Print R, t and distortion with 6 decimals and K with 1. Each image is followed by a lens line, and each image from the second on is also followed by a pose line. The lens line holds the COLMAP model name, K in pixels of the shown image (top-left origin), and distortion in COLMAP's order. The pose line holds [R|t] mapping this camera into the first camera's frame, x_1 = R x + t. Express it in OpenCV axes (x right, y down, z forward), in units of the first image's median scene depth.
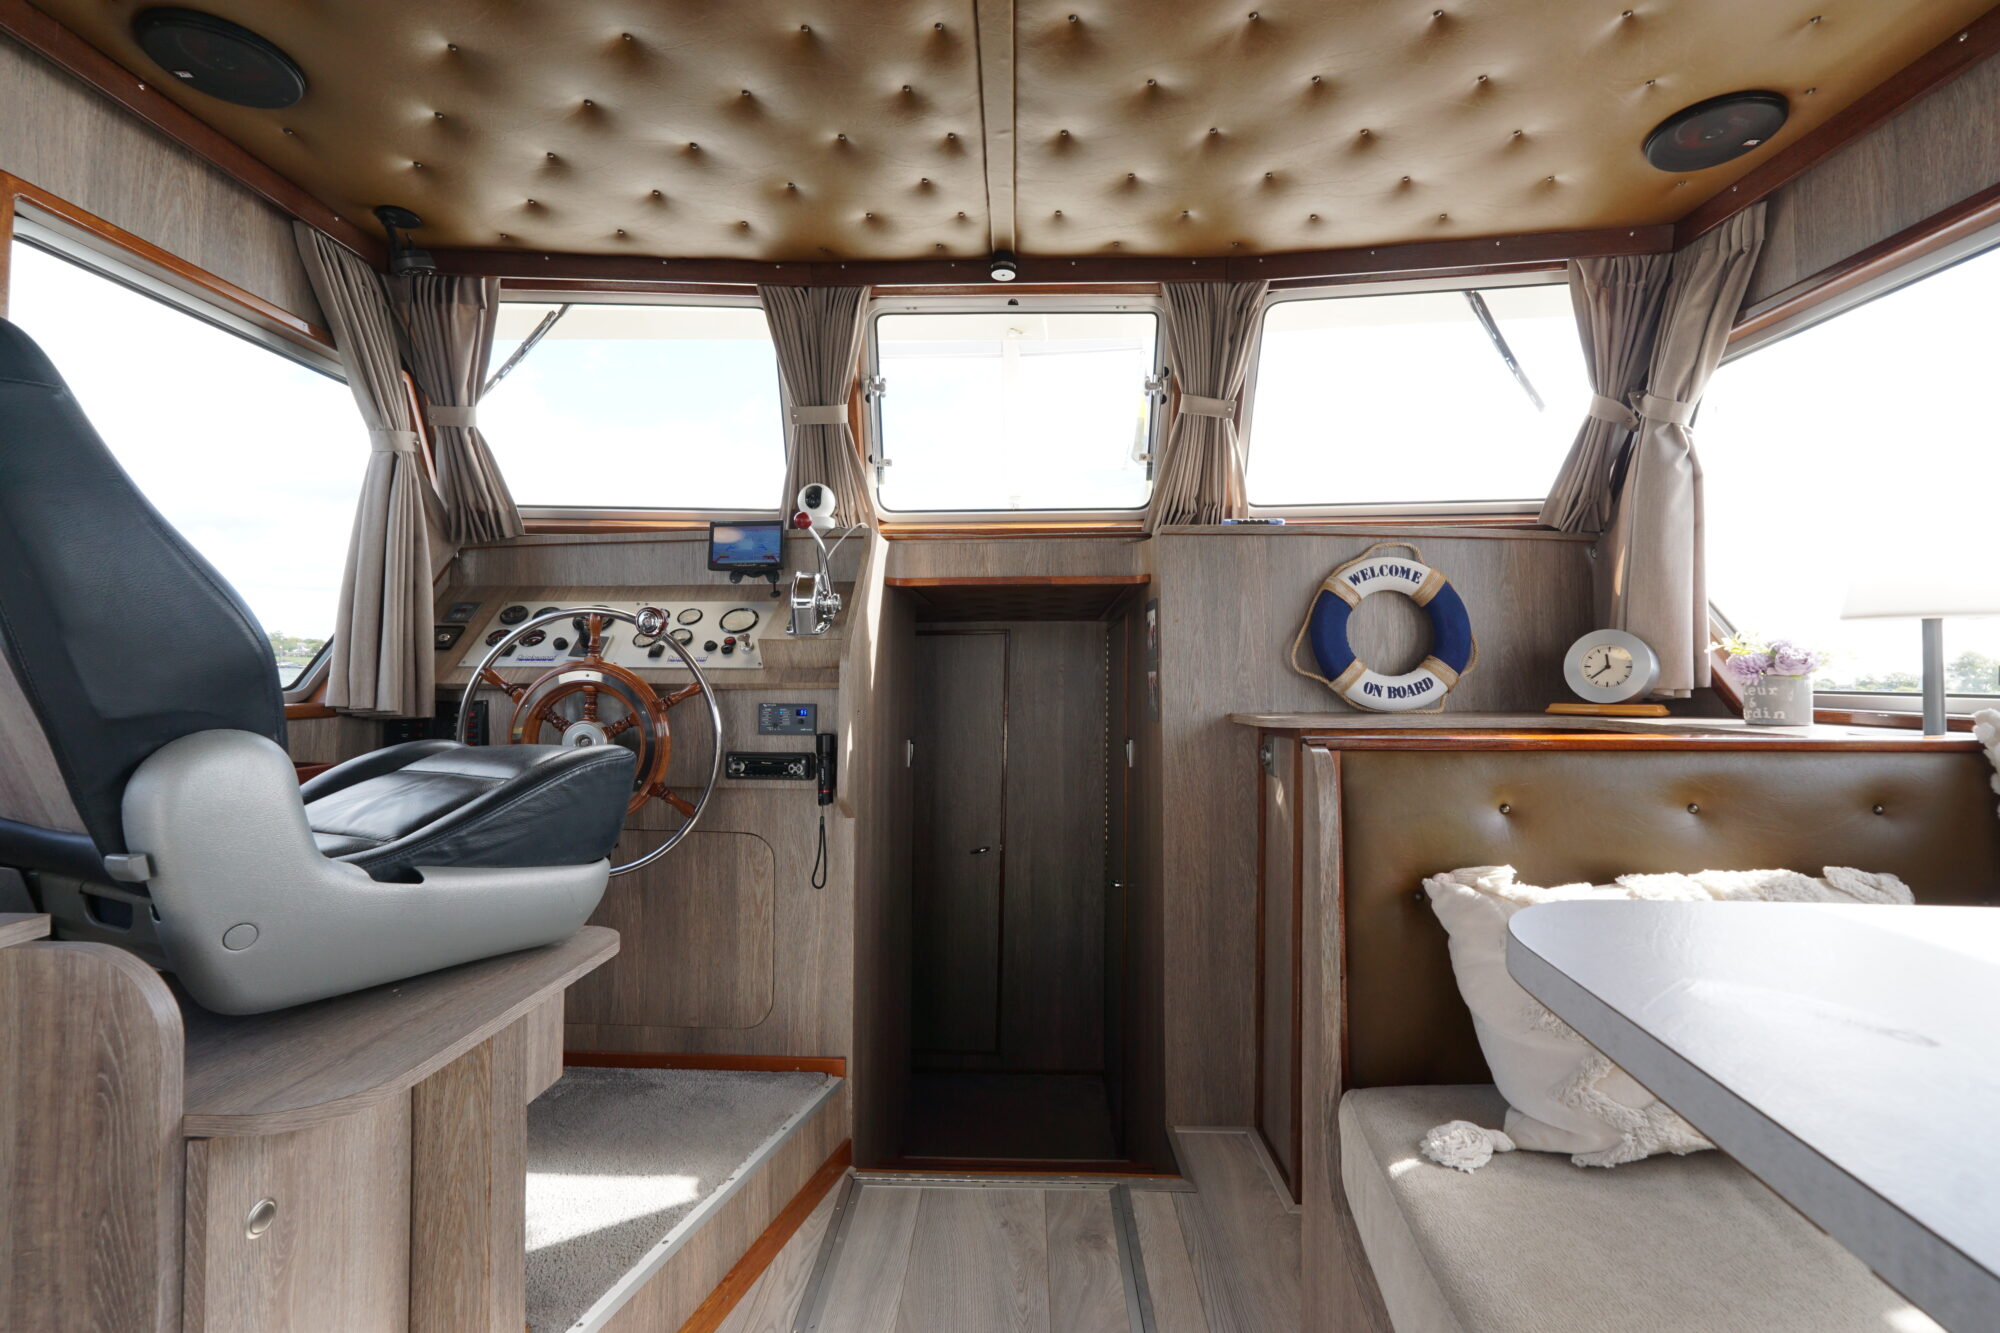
lens RADIAL K [[840.9, 0, 998.1], [0, 840.9, 664.0], [0, 0, 1]] dist [-0.018084, 0.007073]
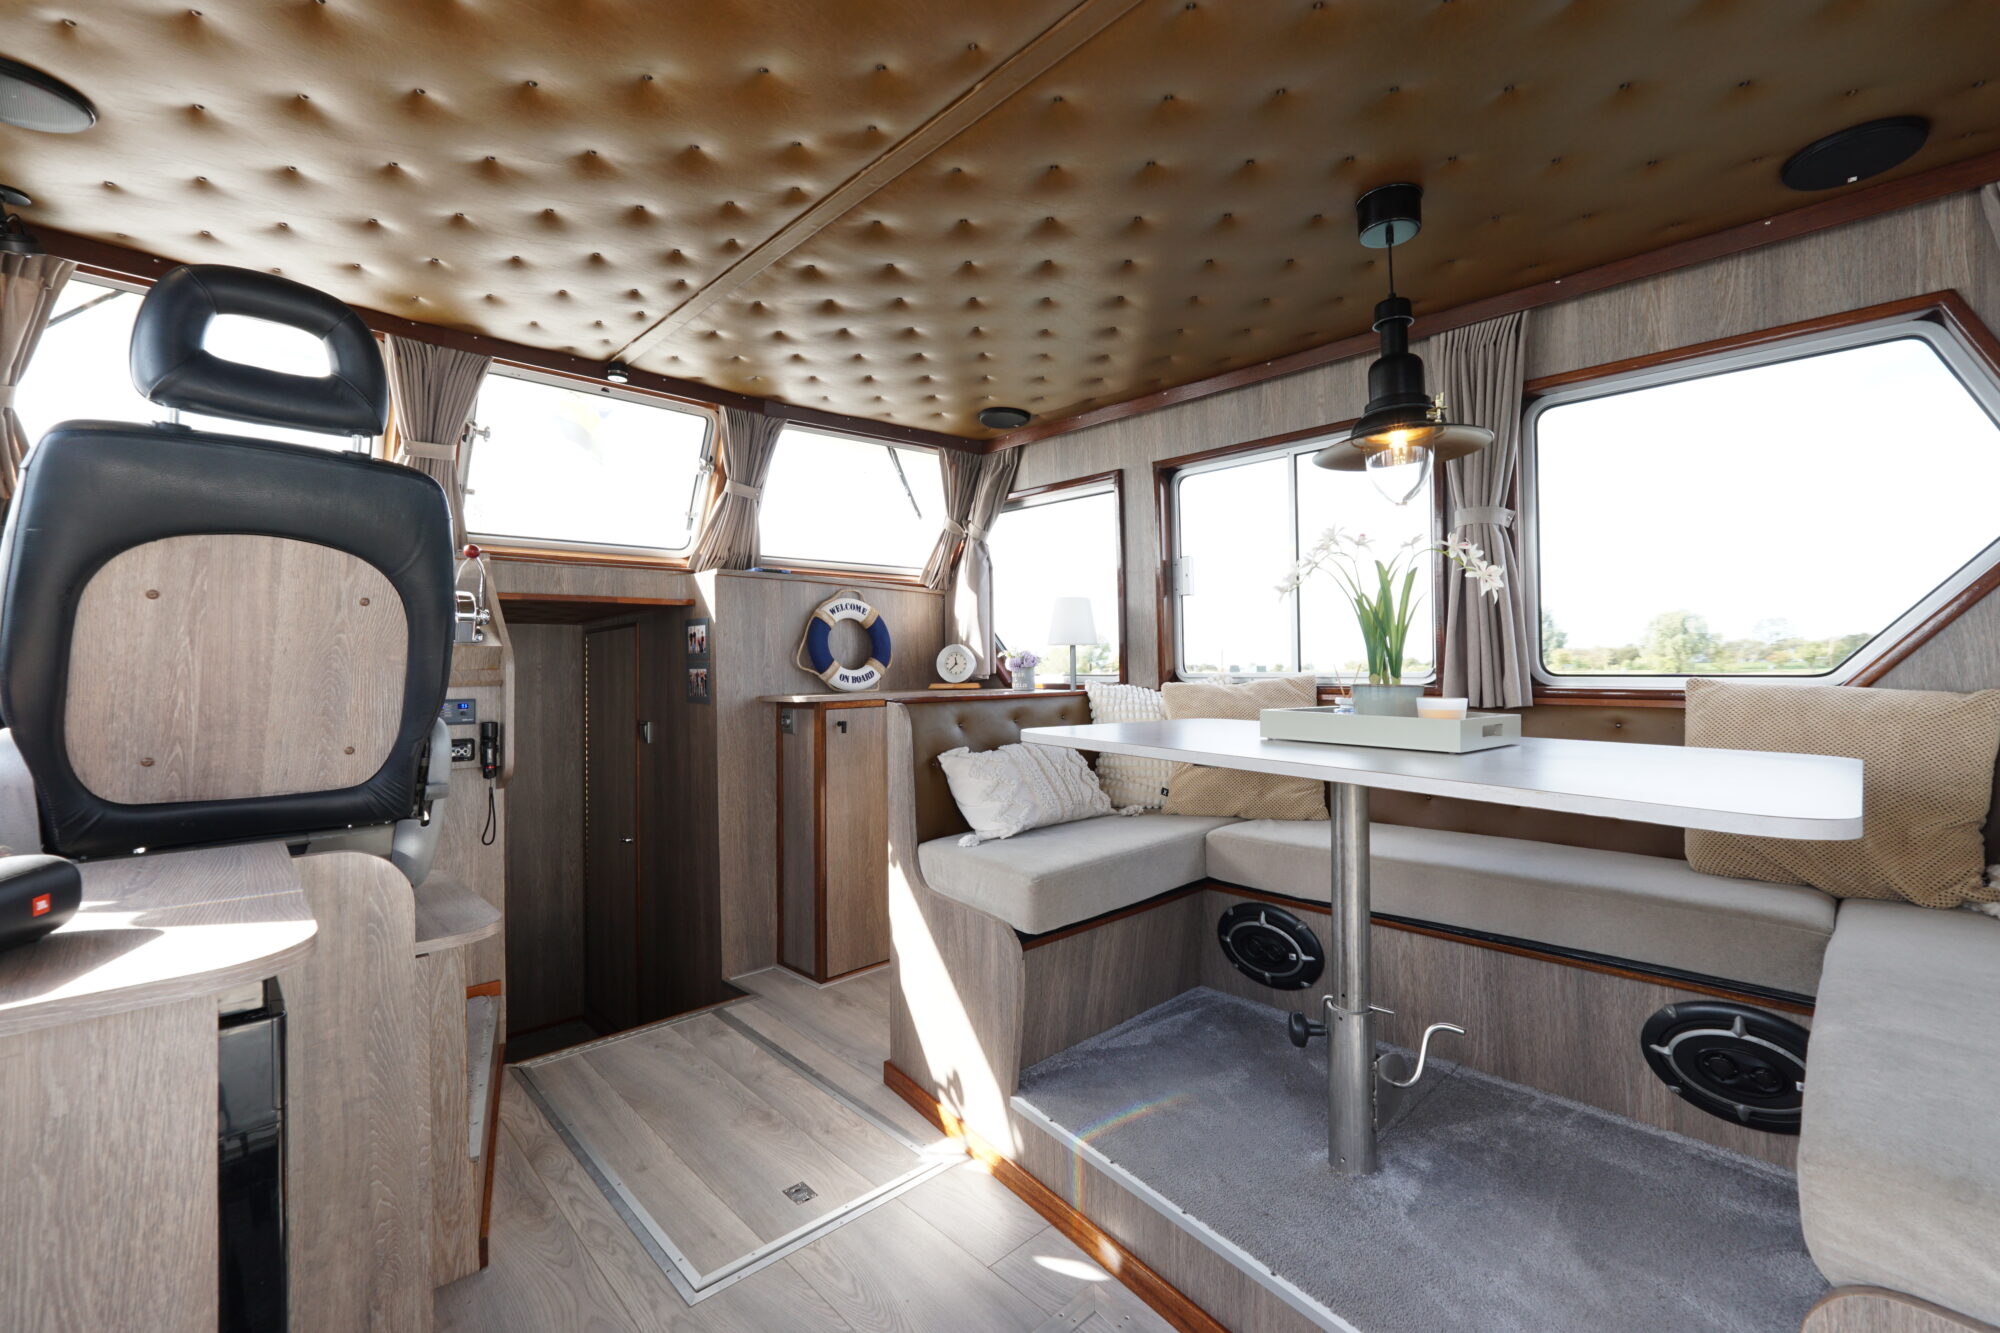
lens RADIAL K [[840.9, 0, 998.7], [0, 840.9, 663.9], [0, 0, 1]] dist [-0.018084, 0.007073]
pose [[0.706387, -0.008081, 0.707780, -0.528695], [0.002007, 0.999954, 0.009414, -0.013523], [-0.707823, -0.005230, 0.706370, -0.404824]]
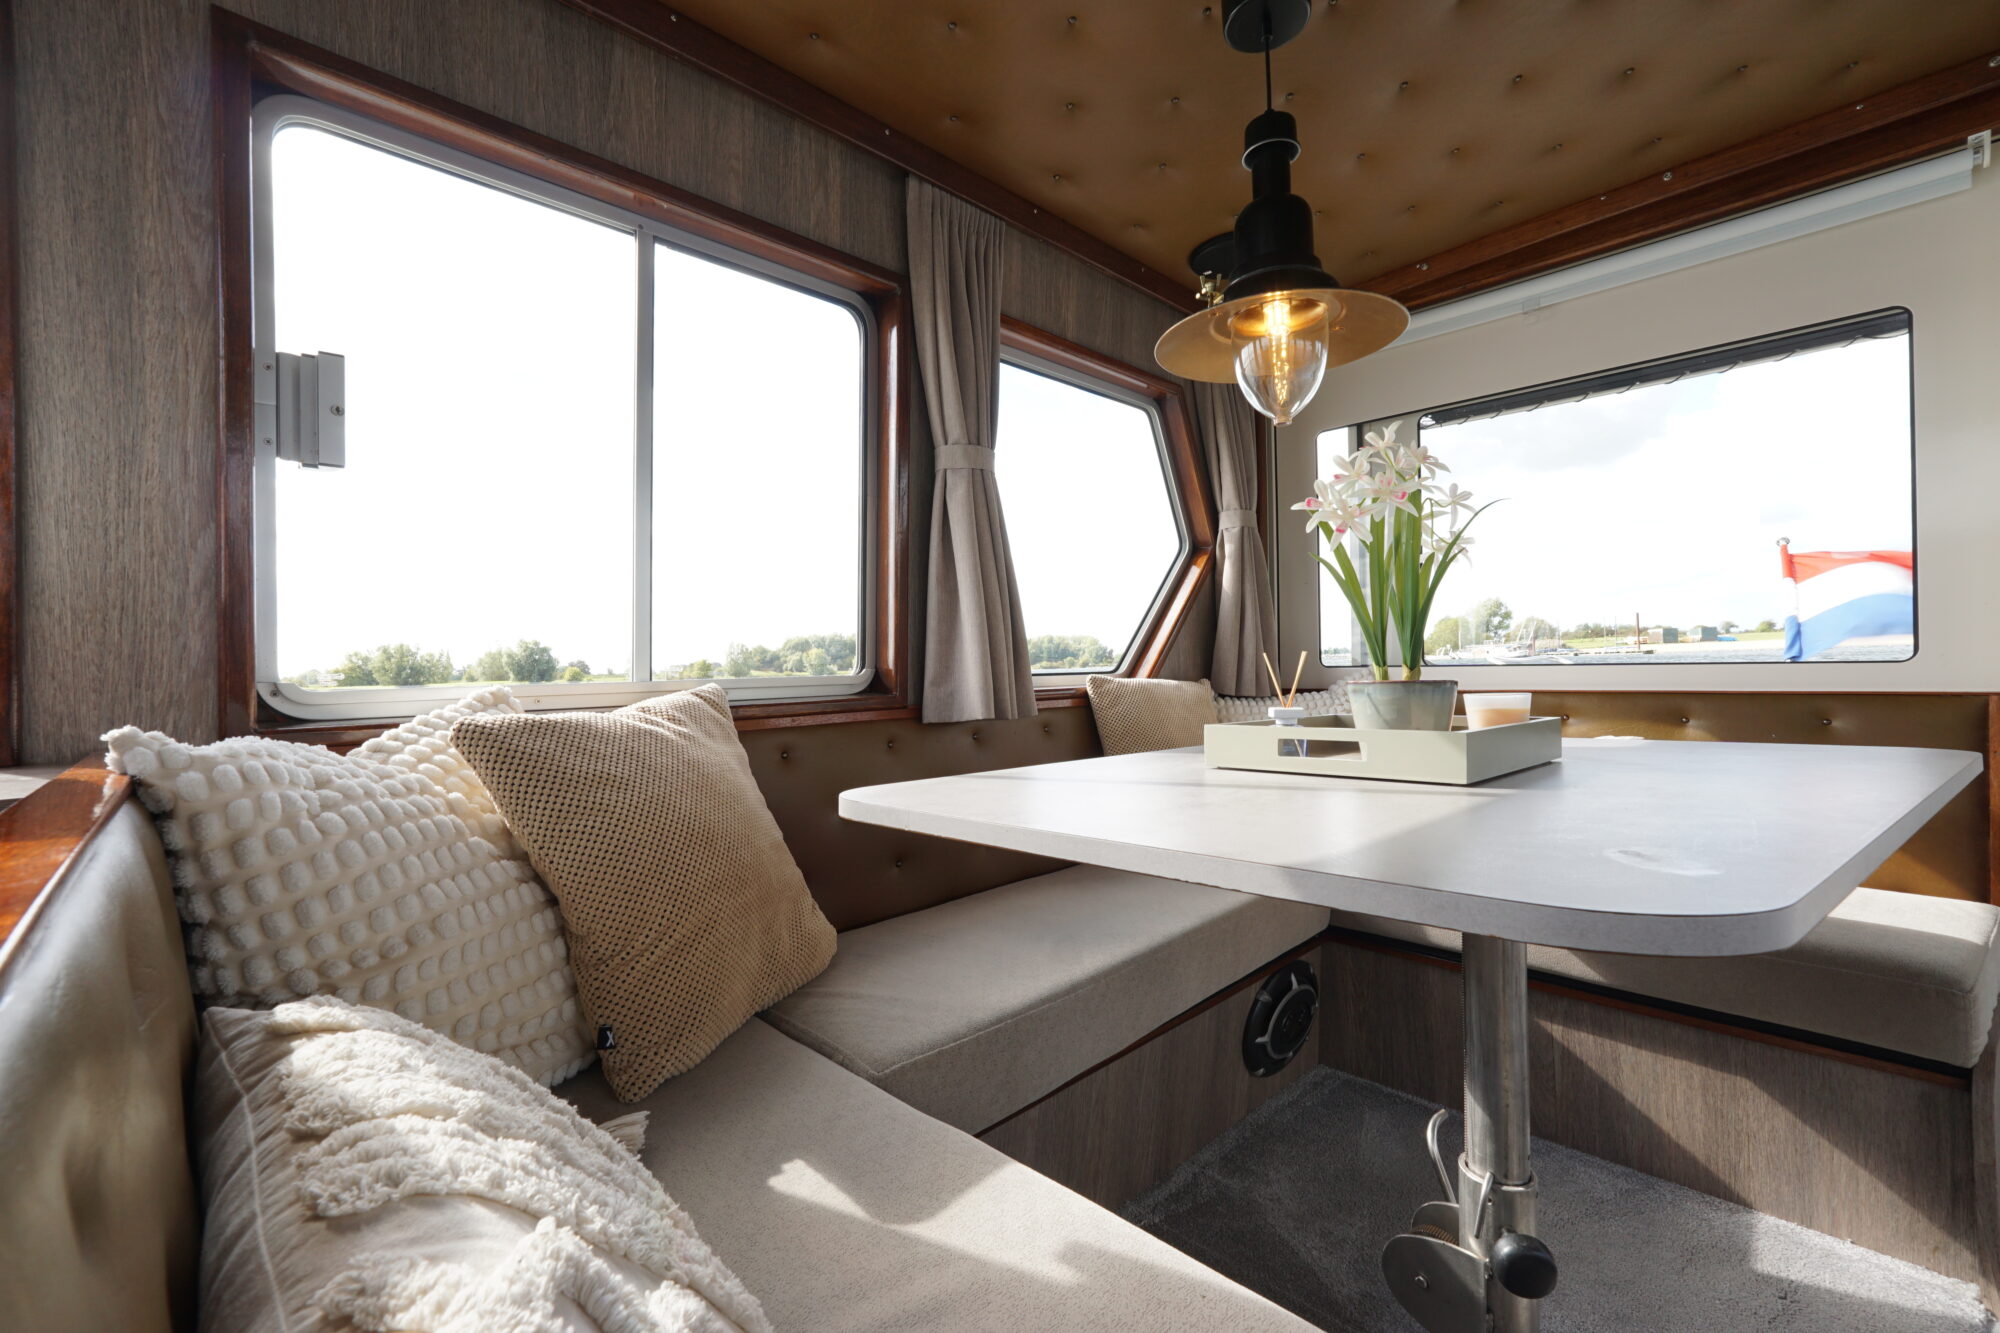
lens RADIAL K [[840.9, 0, 1002.7], [0, 840.9, 661.4], [0, 0, 1]] dist [-0.018084, 0.007073]
pose [[-0.715465, 0.008417, 0.698598, 0.121122], [0.003825, 0.999960, -0.008130, 0.004940], [-0.698638, -0.003145, -0.715468, 0.504677]]
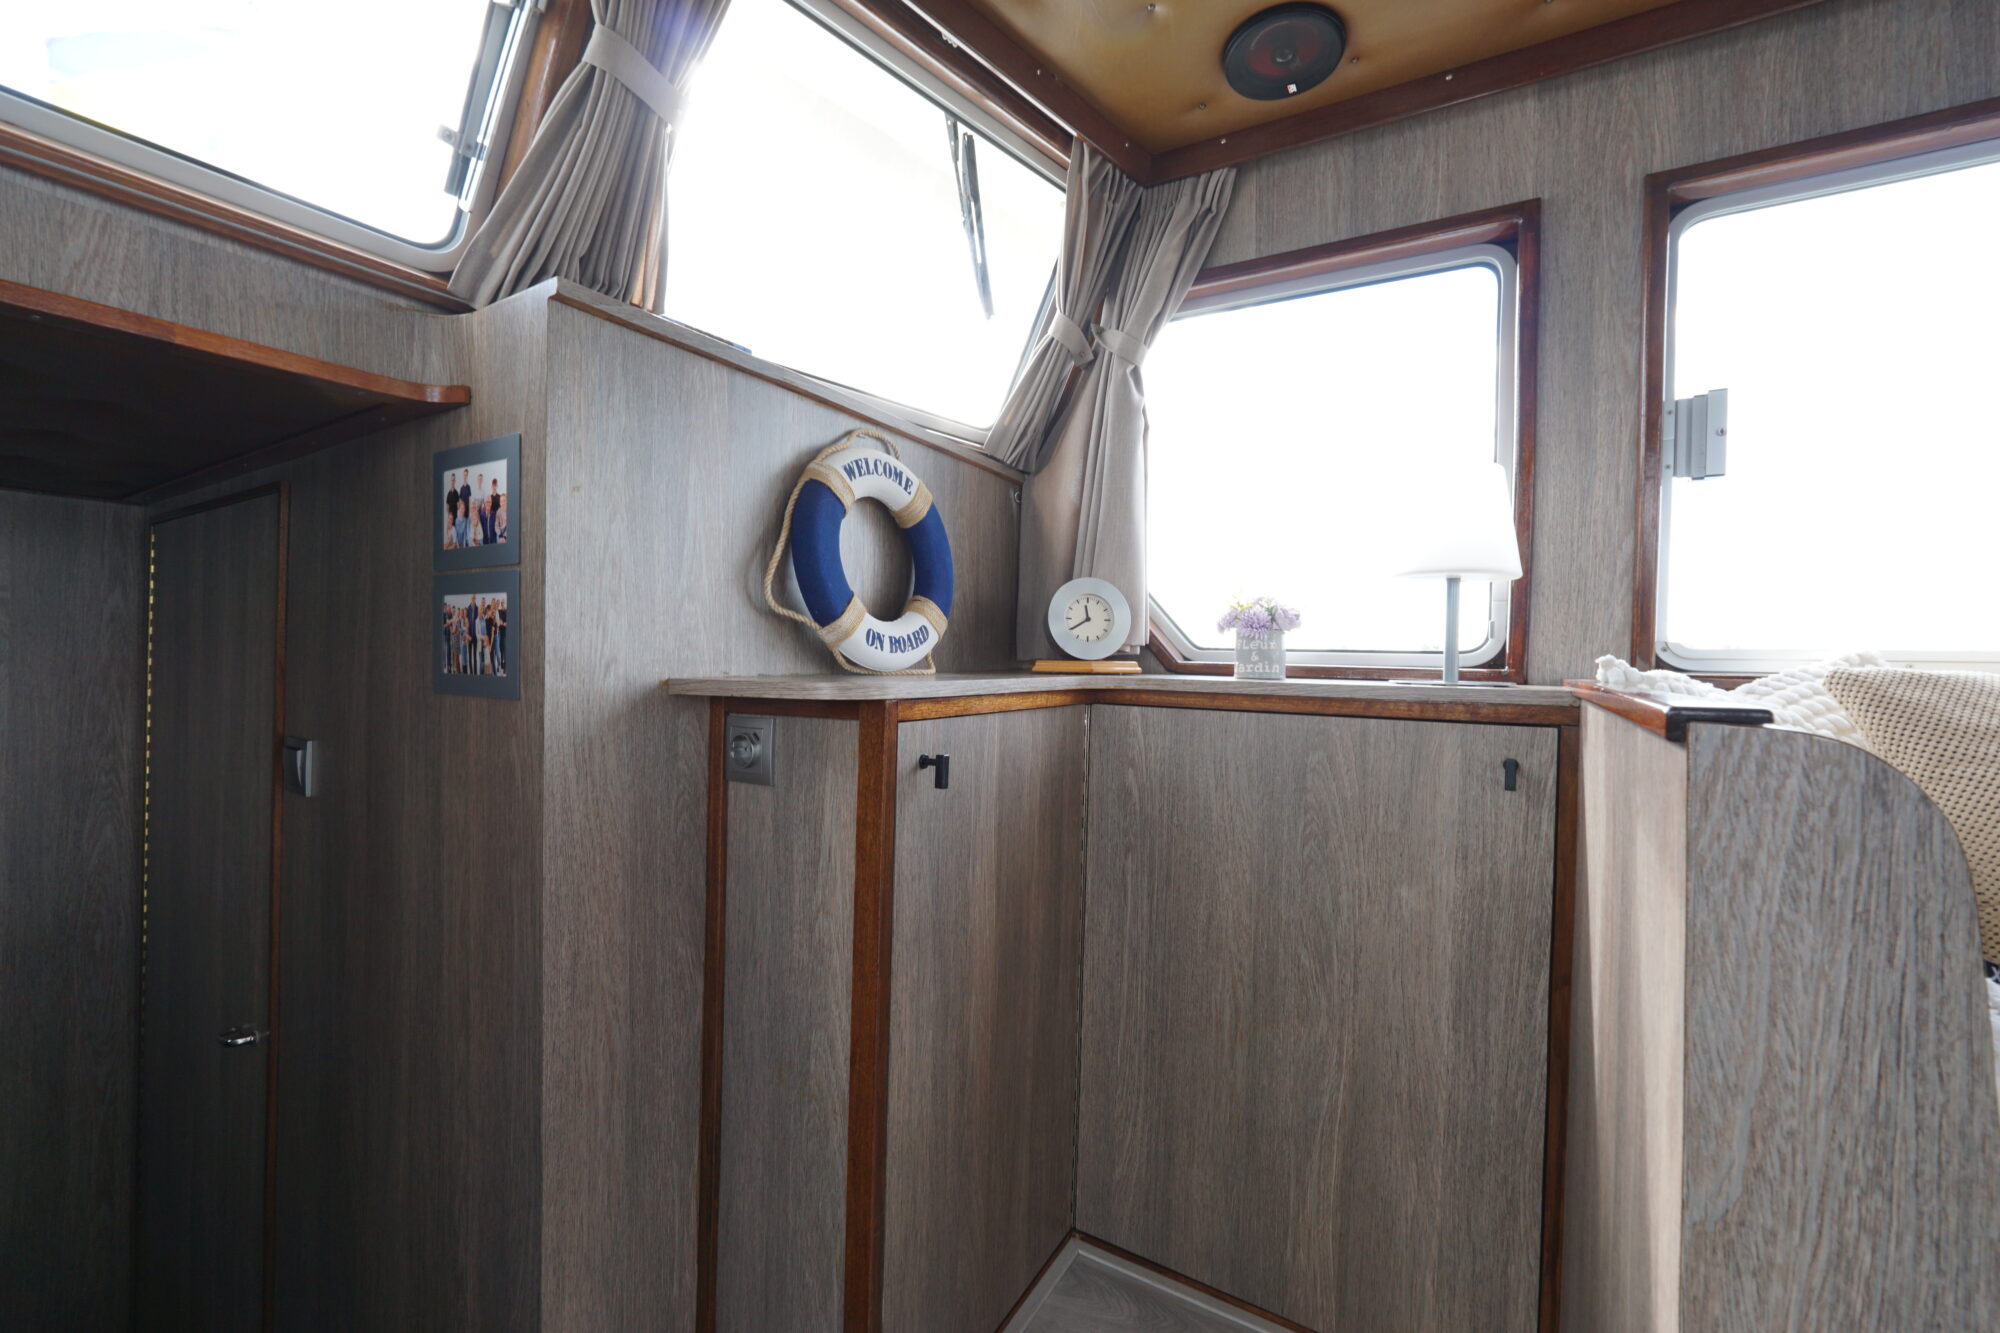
lens RADIAL K [[840.9, 0, 999.8], [0, 840.9, 666.1], [0, 0, 1]] dist [-0.018084, 0.007073]
pose [[0.492439, -0.000272, 0.870347, -0.093416], [-0.030128, 0.999395, 0.017359, 0.037593], [-0.869825, -0.034770, 0.492133, 0.593068]]
